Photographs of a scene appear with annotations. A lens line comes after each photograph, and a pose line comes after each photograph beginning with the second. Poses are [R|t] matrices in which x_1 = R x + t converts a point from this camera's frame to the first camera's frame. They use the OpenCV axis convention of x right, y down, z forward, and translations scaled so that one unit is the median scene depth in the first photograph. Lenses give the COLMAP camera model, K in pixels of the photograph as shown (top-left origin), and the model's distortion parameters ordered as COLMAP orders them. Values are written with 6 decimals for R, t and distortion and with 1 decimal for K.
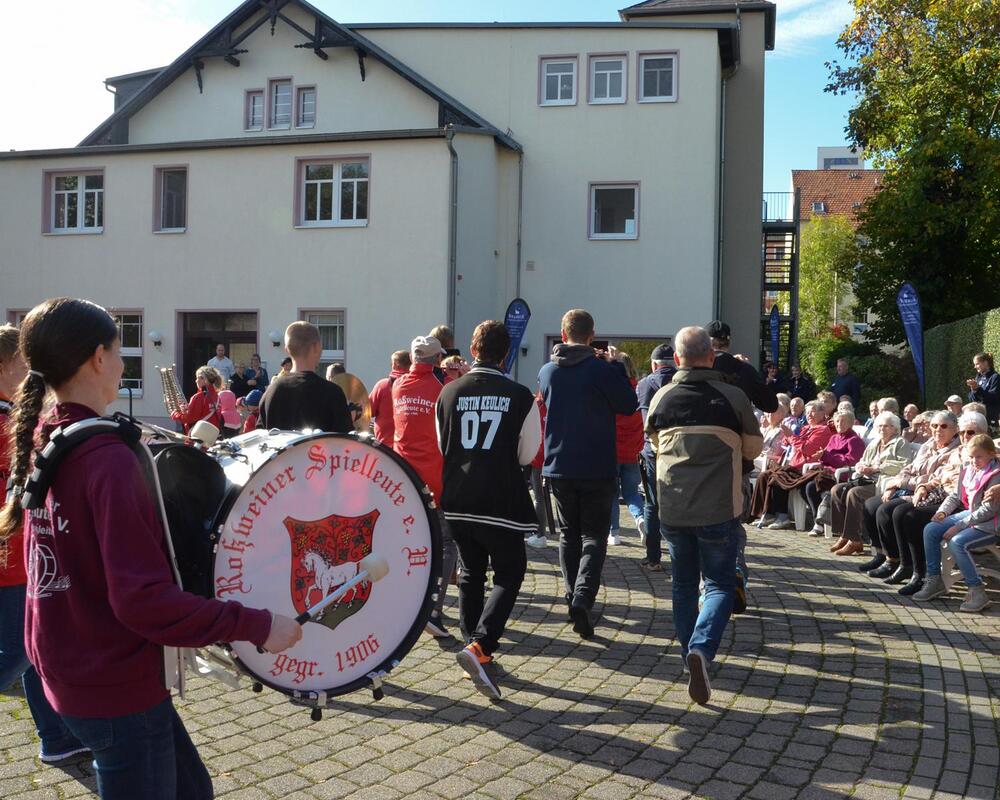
lens RADIAL K [[1015.5, 0, 557.6], [0, 1015.5, 418.7], [0, 0, 1]] dist [-0.113470, -0.001037]
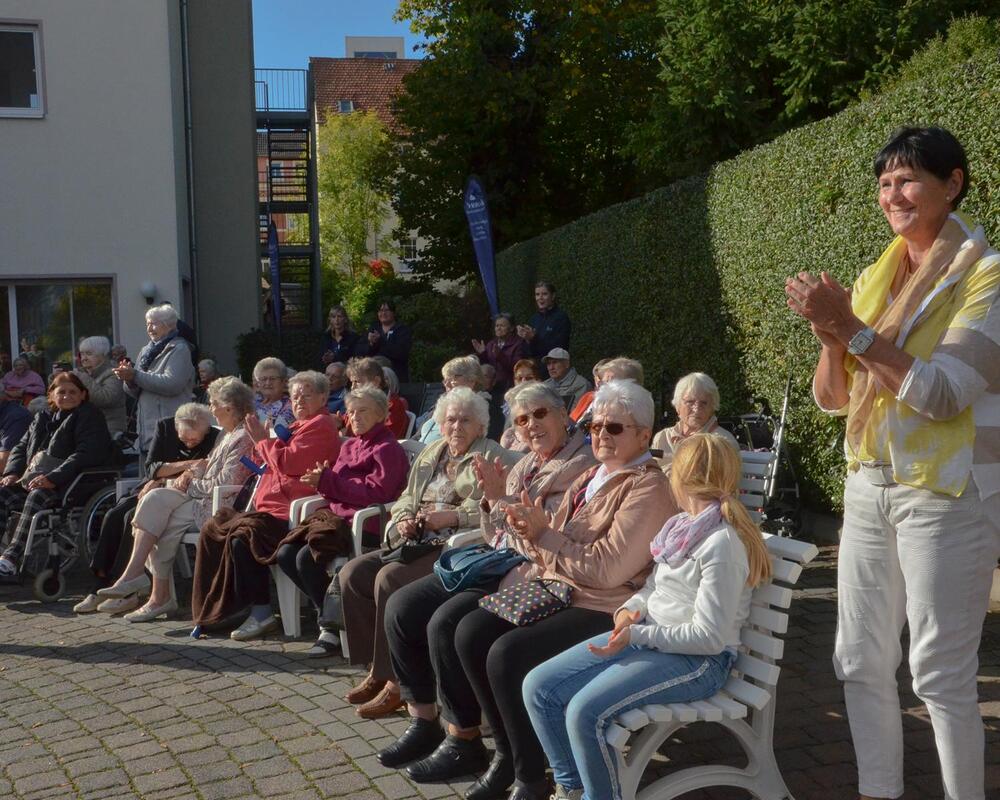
lens RADIAL K [[1131.5, 0, 500.0], [0, 1131.5, 400.0], [0, 0, 1]] dist [-0.064833, 0.370225]
pose [[0.932507, -0.062330, 0.355731, 0.082244], [0.056990, 0.998050, 0.025481, -0.007030], [-0.356626, -0.003488, 0.934241, 0.253709]]
